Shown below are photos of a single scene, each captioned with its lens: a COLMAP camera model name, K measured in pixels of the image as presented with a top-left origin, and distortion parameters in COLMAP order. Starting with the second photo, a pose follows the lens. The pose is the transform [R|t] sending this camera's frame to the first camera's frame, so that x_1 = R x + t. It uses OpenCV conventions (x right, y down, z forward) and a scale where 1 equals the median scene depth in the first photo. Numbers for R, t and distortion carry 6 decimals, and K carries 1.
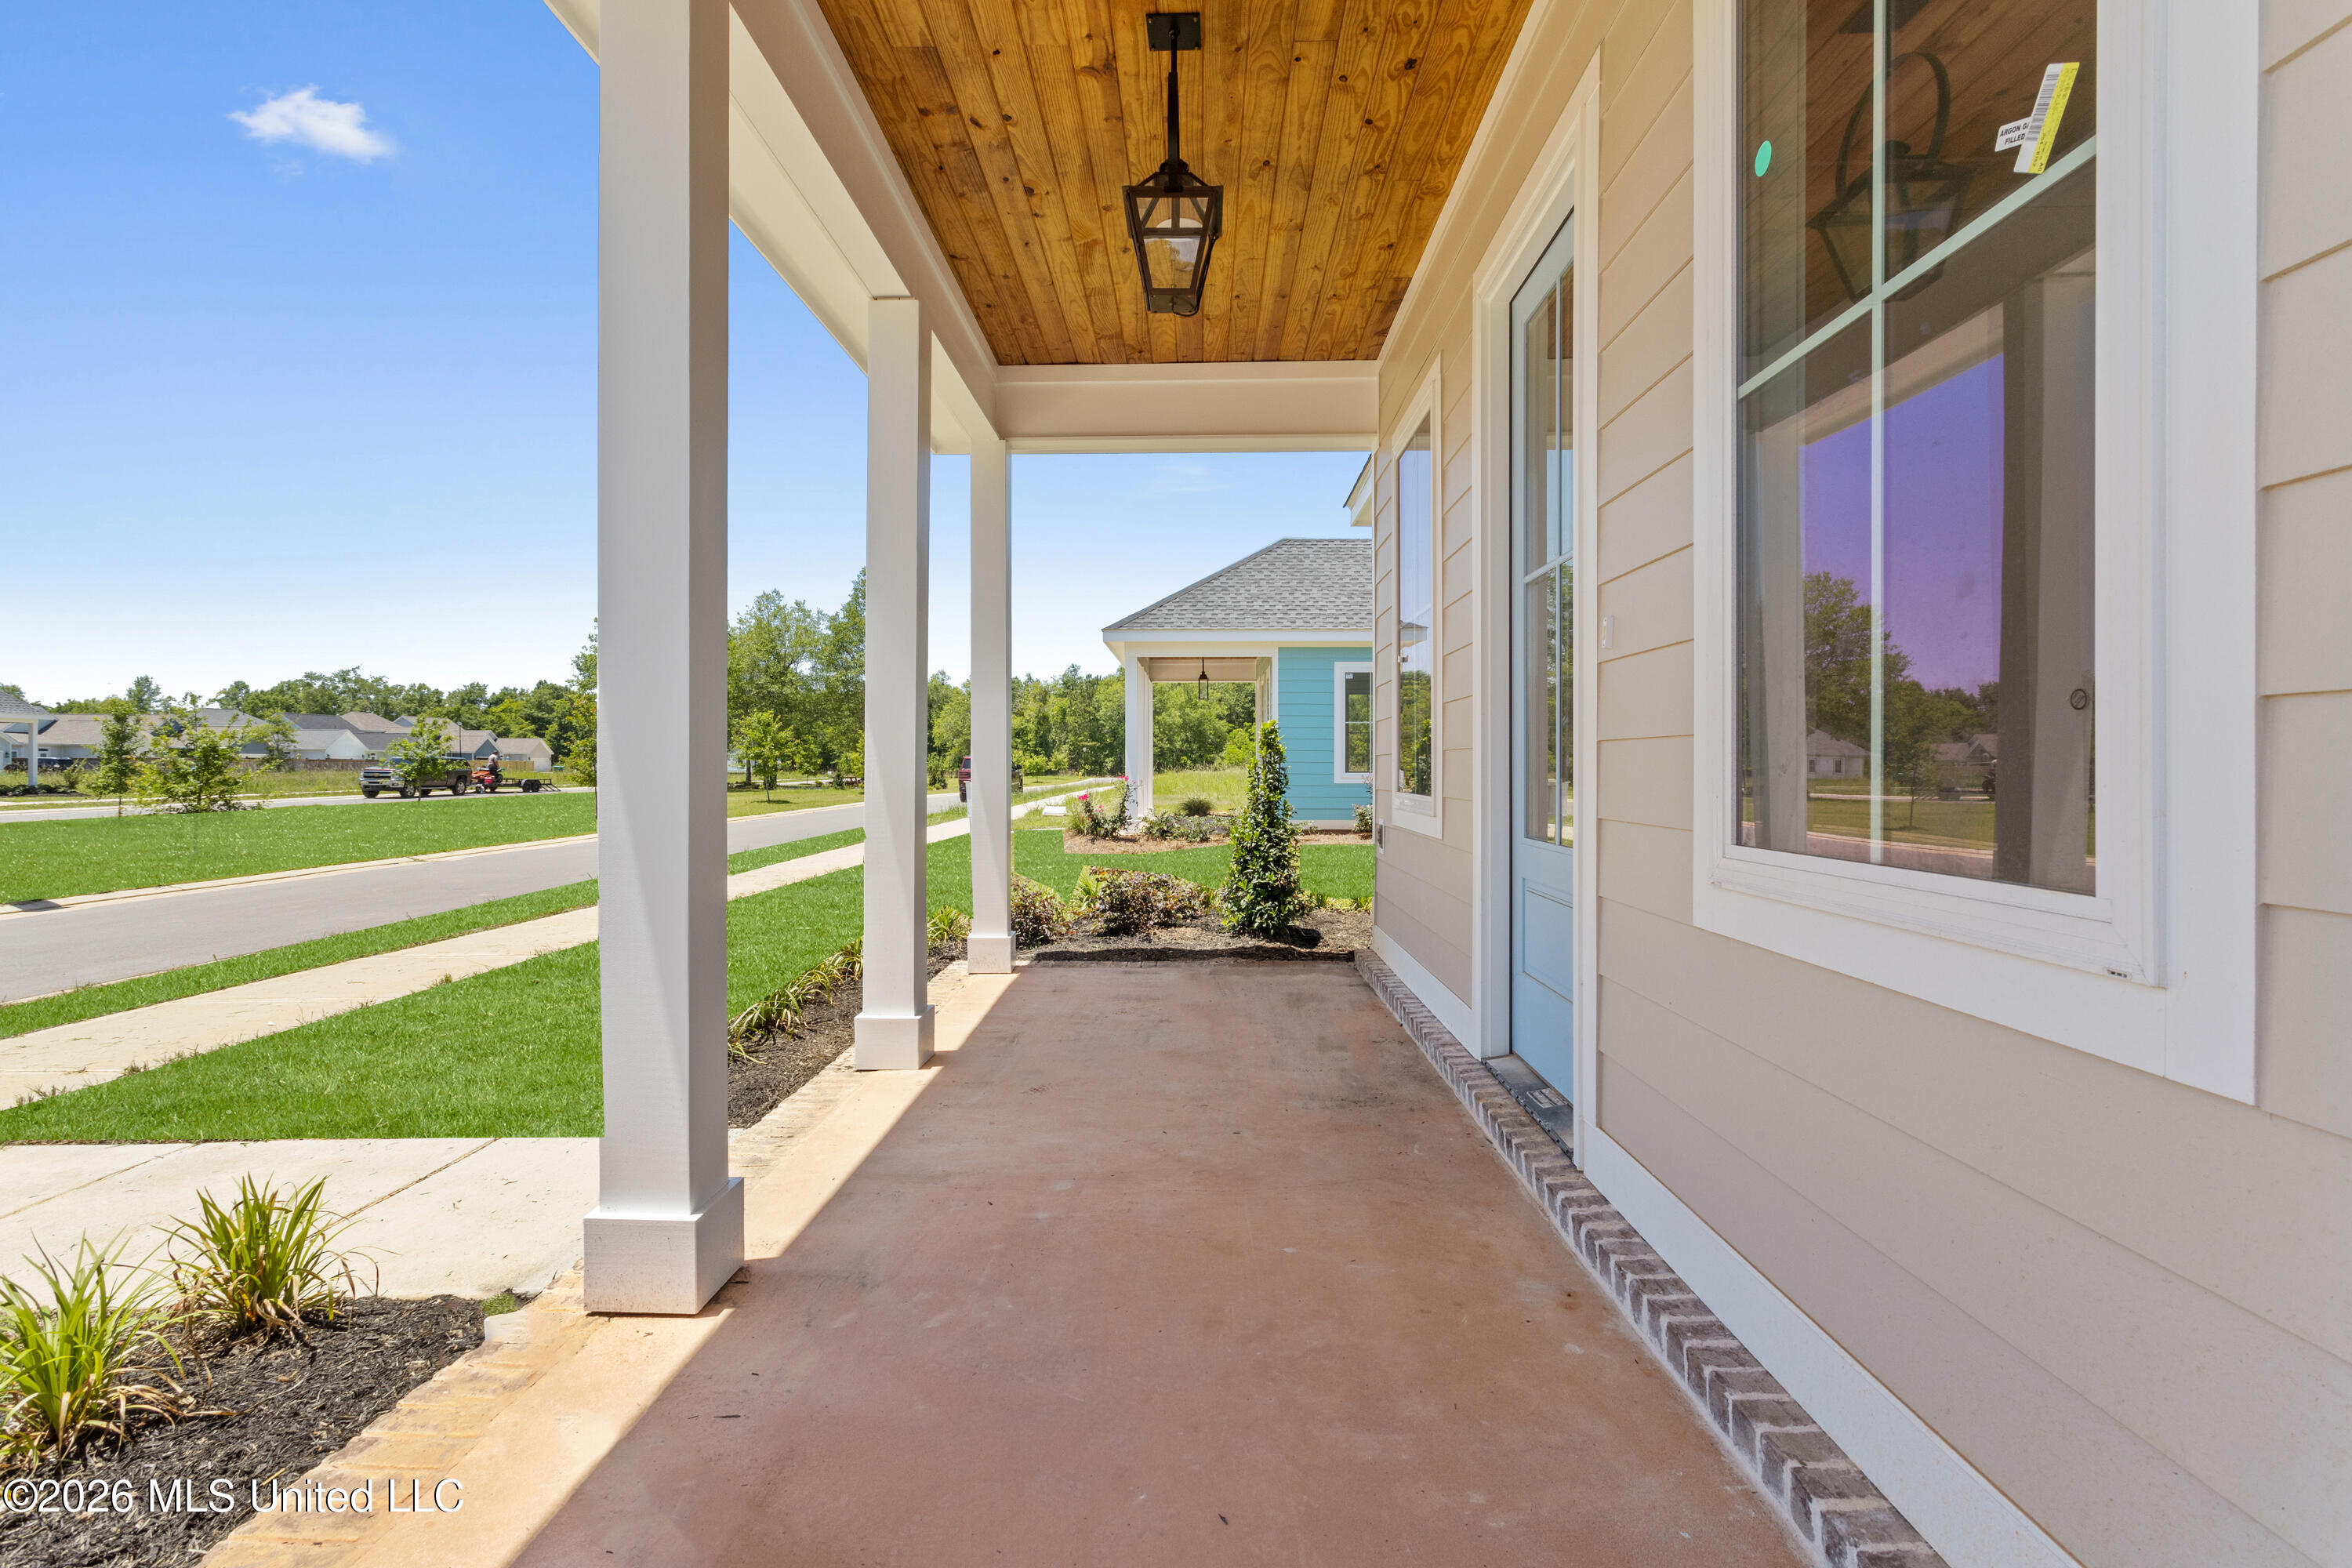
lens RADIAL K [[1118.8, 0, 1176.0], [0, 1118.8, 784.0], [0, 0, 1]] dist [0.000017, -0.000029]
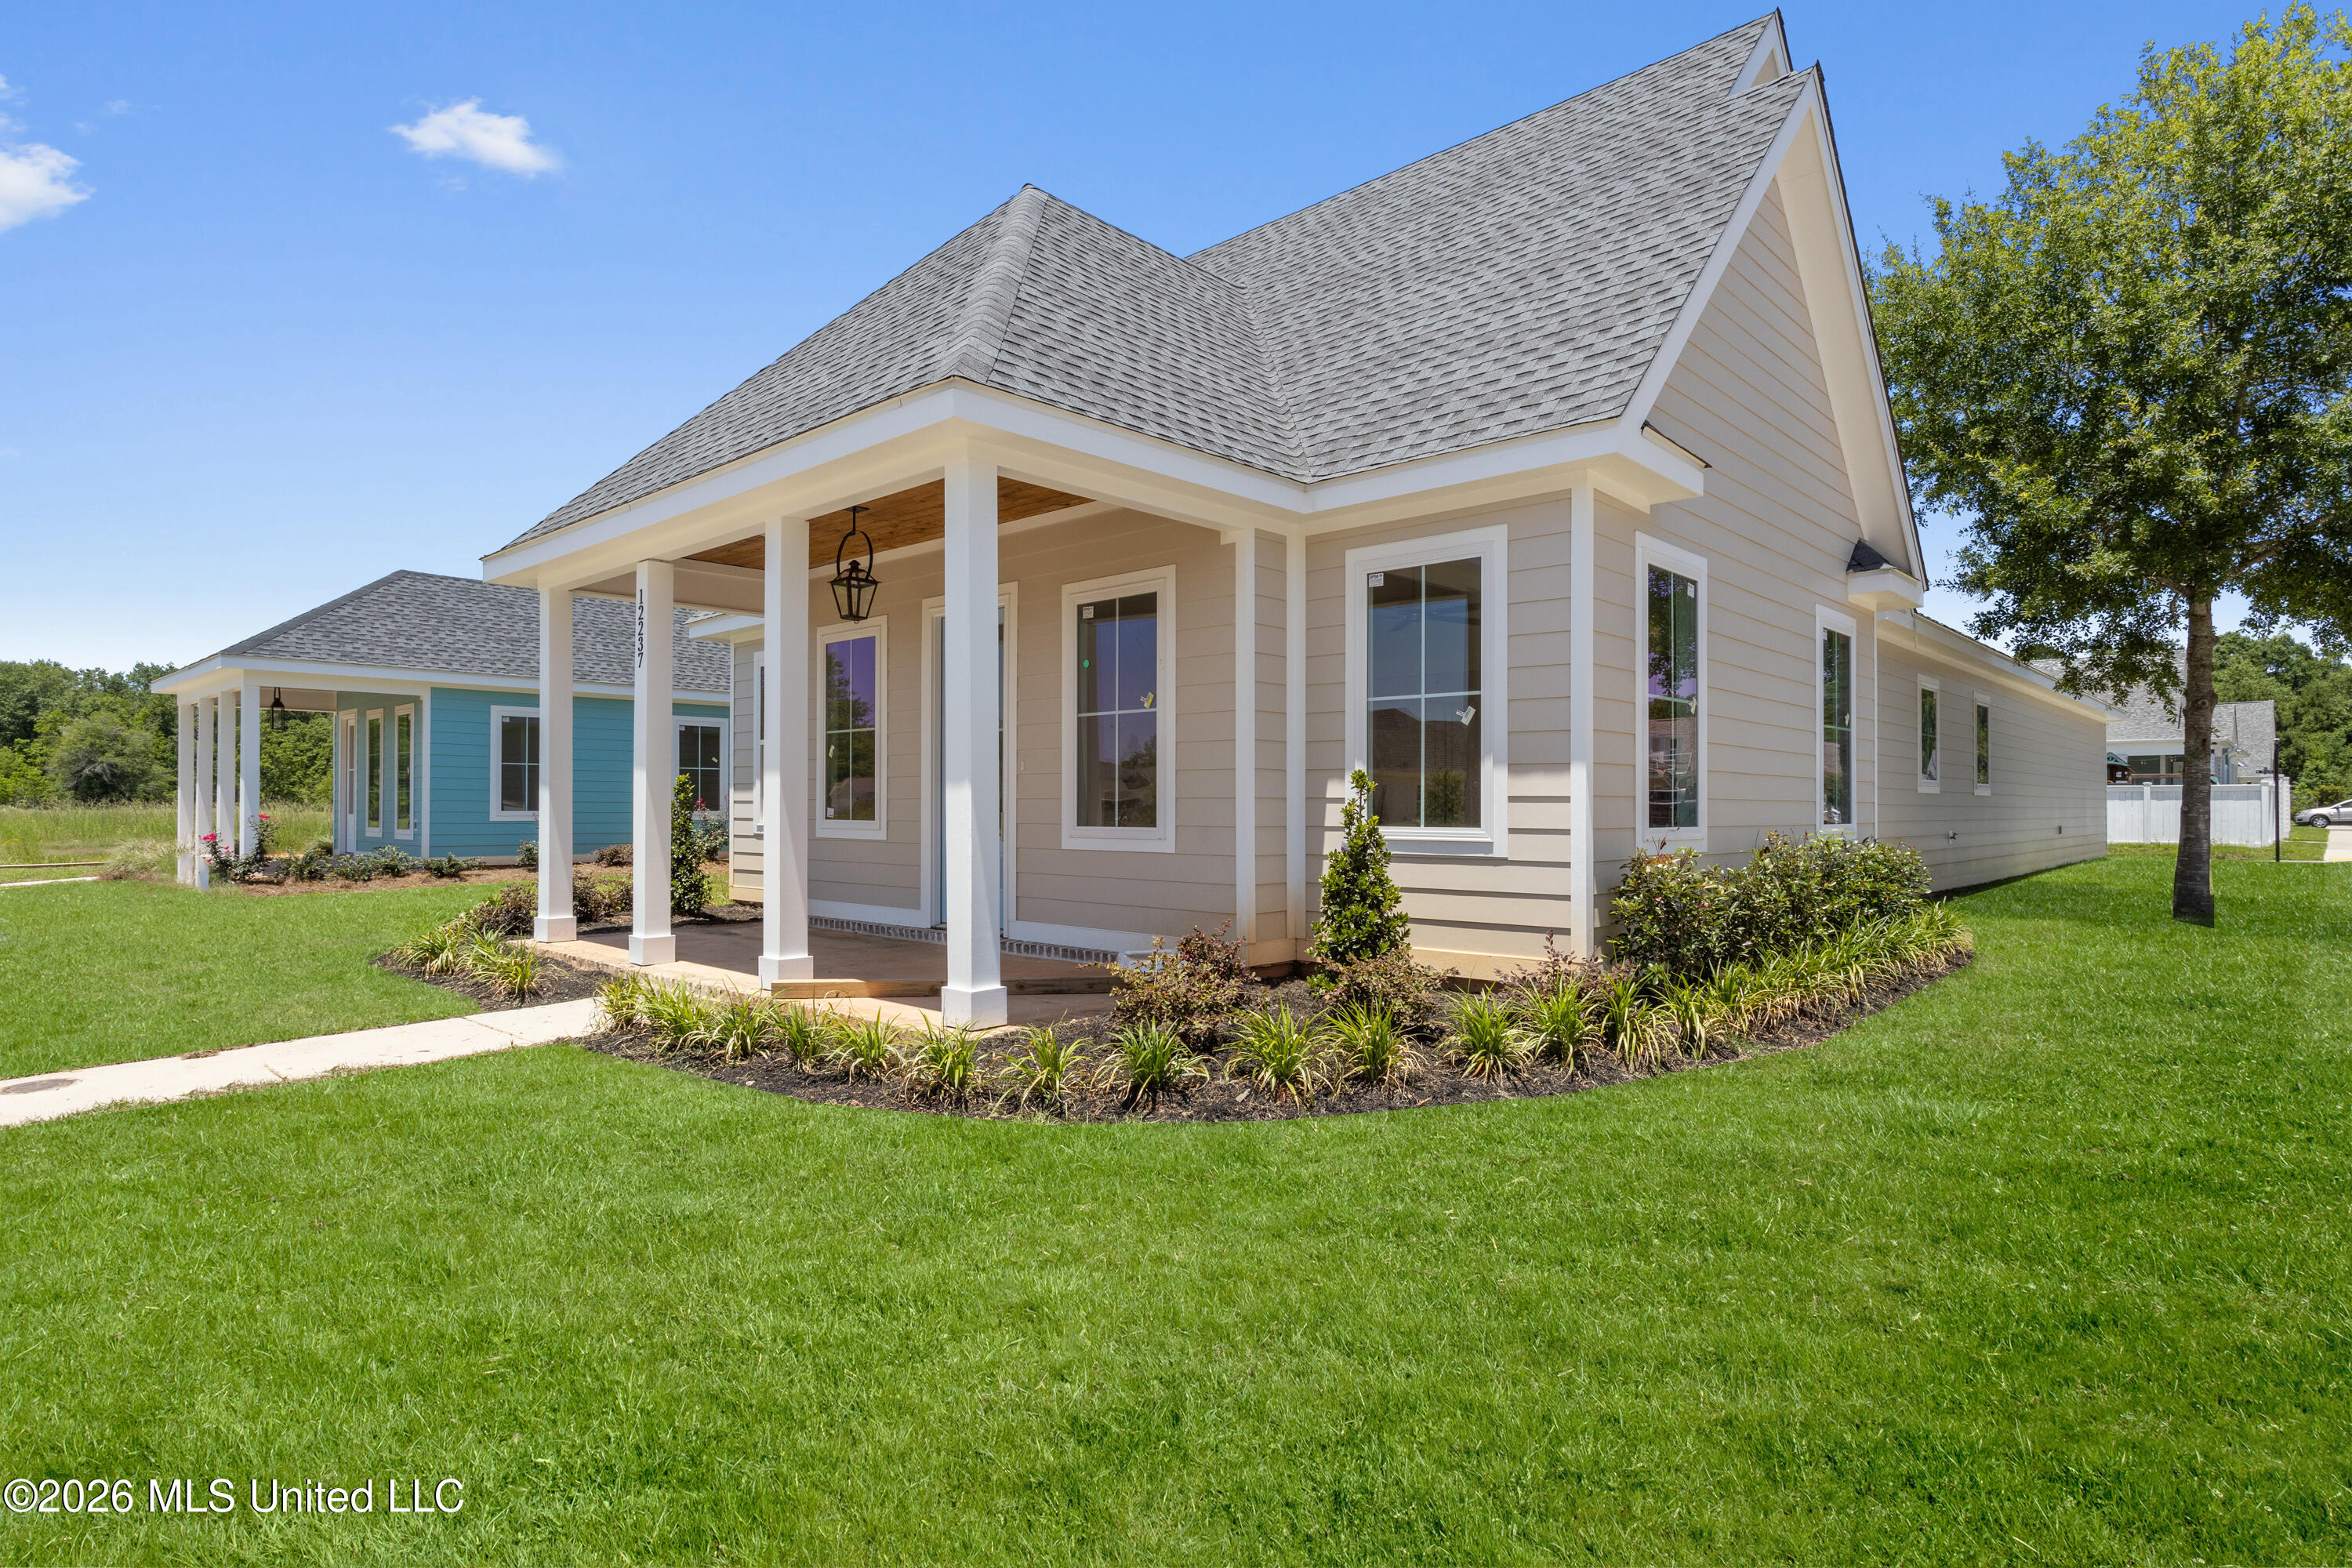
lens RADIAL K [[1285.2, 0, 1176.0], [0, 1285.2, 784.0], [0, 0, 1]] dist [-0.000250, 0.001431]
pose [[0.672211, 0.014848, 0.740210, -0.316988], [0.008950, 0.999563, -0.028178, 0.004294], [-0.740305, 0.025566, 0.671785, -0.280278]]
